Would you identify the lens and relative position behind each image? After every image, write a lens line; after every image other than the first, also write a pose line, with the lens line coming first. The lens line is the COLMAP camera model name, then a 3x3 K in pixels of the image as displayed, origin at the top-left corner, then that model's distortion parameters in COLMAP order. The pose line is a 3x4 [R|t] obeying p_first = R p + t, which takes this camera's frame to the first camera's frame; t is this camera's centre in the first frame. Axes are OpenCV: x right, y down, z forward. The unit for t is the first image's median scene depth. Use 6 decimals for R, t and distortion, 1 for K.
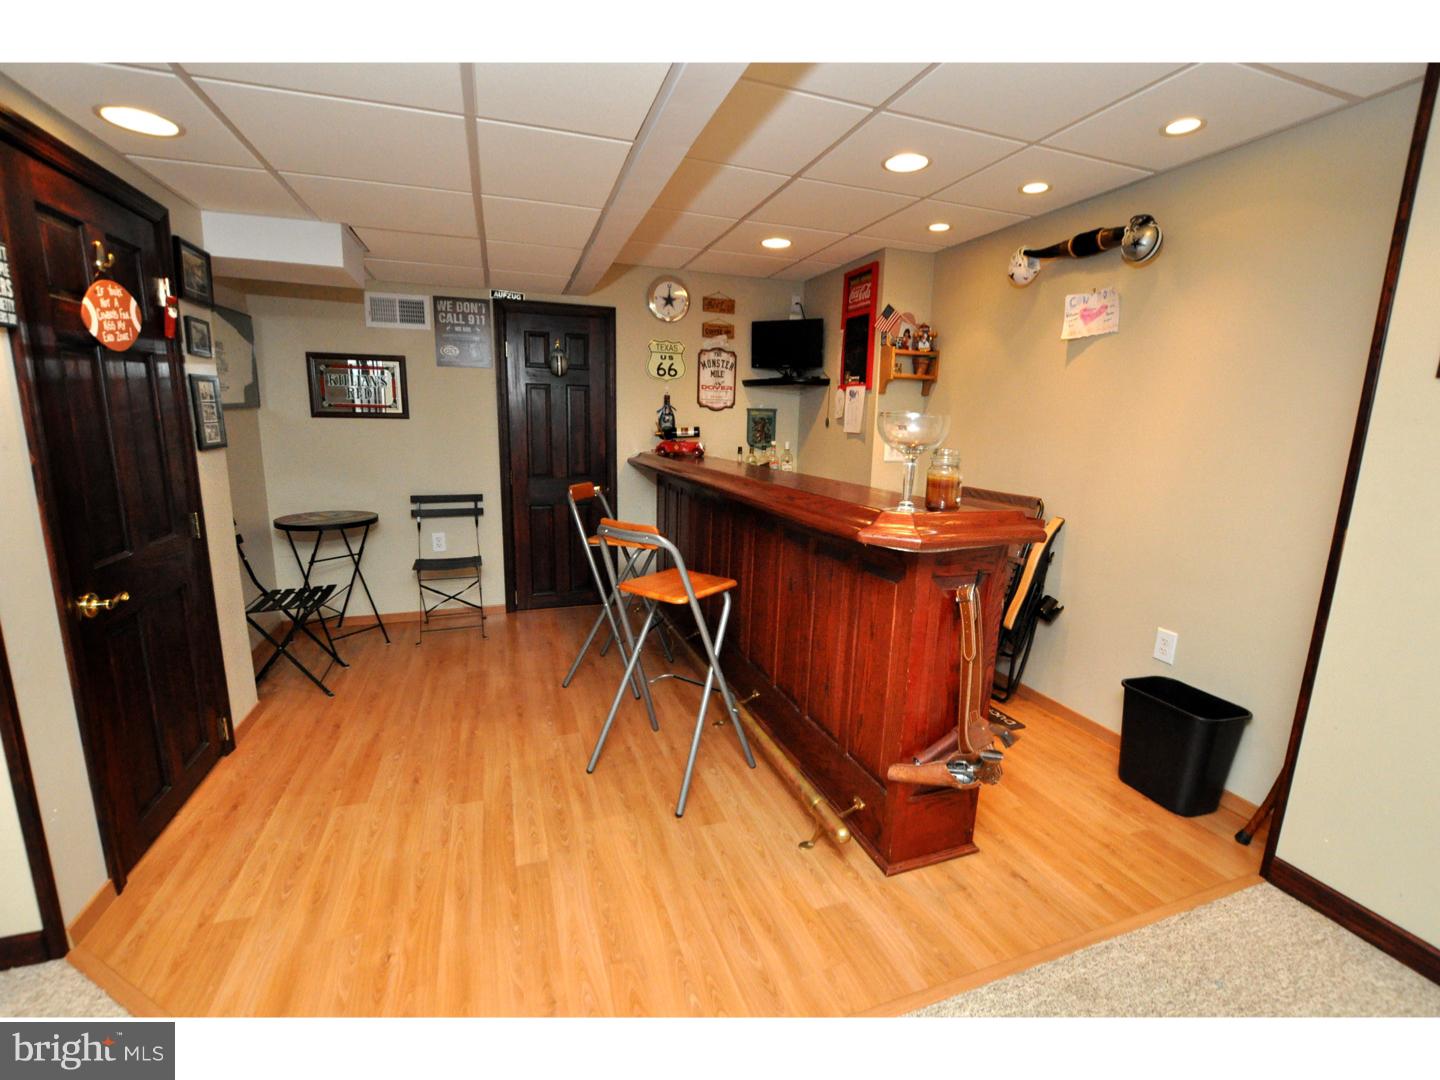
lens RADIAL K [[632.0, 0, 724.7], [0, 632.0, 538.4], [0, 0, 1]] dist [-0.029047, 0.002048]
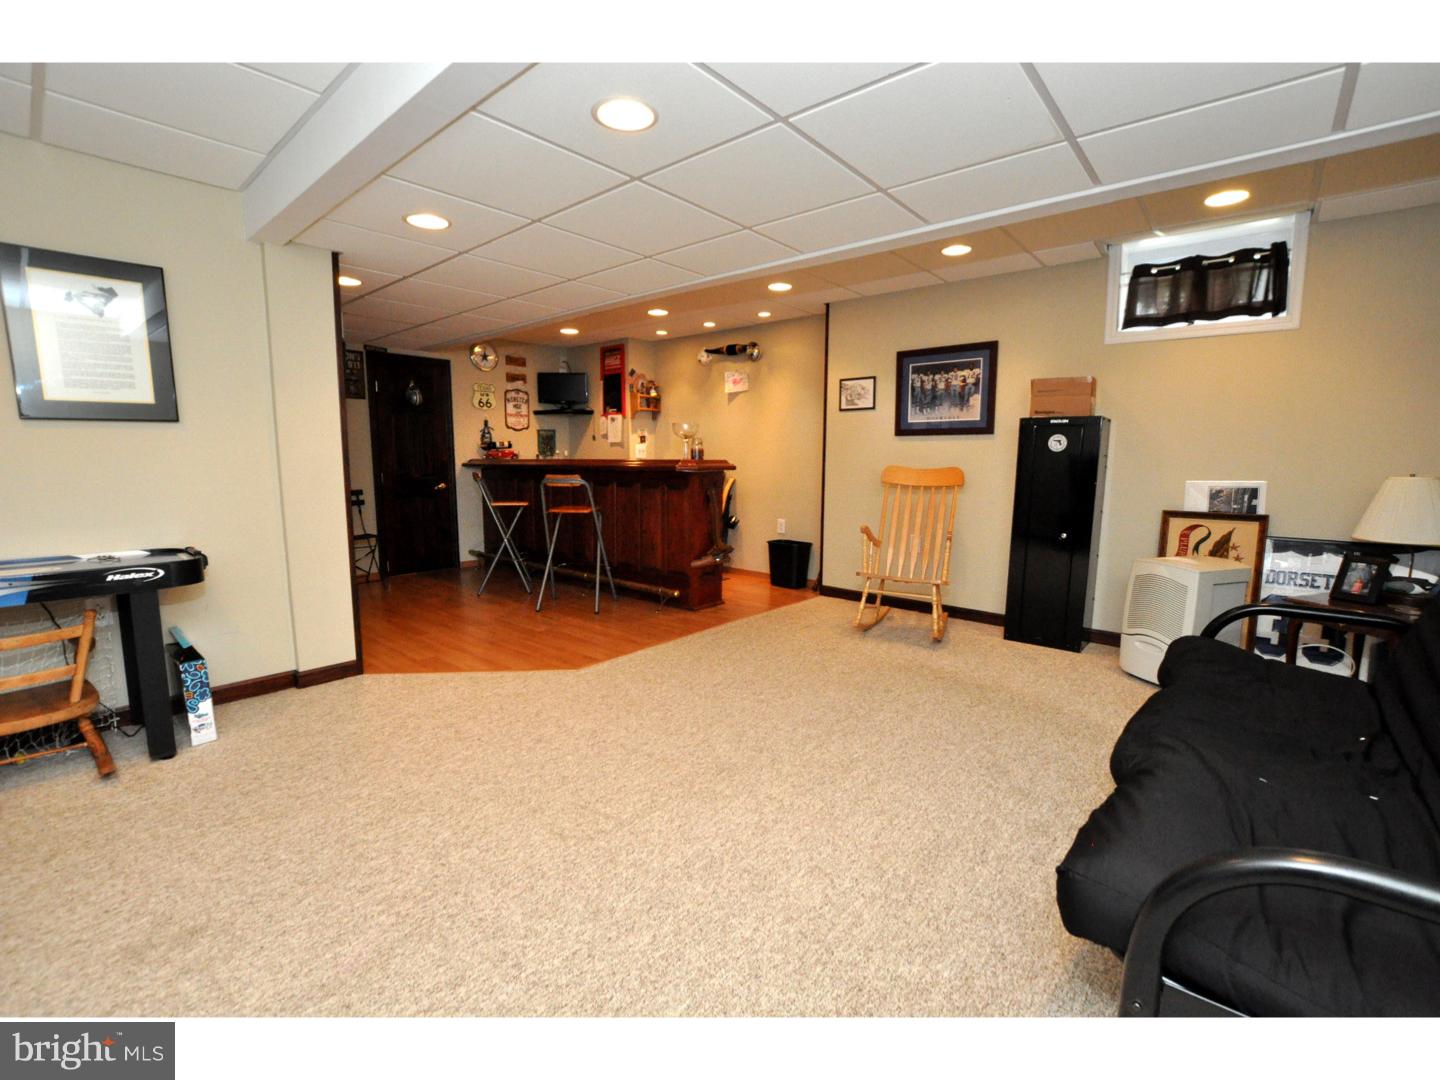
lens RADIAL K [[632.0, 0, 723.7], [0, 632.0, 541.9], [0, 0, 1]] dist [-0.029047, 0.002048]
pose [[0.866416, -0.084544, 0.492114, -0.417431], [0.107457, 0.994039, -0.018415, 0.165400], [-0.487624, 0.068836, 0.870336, -0.613088]]
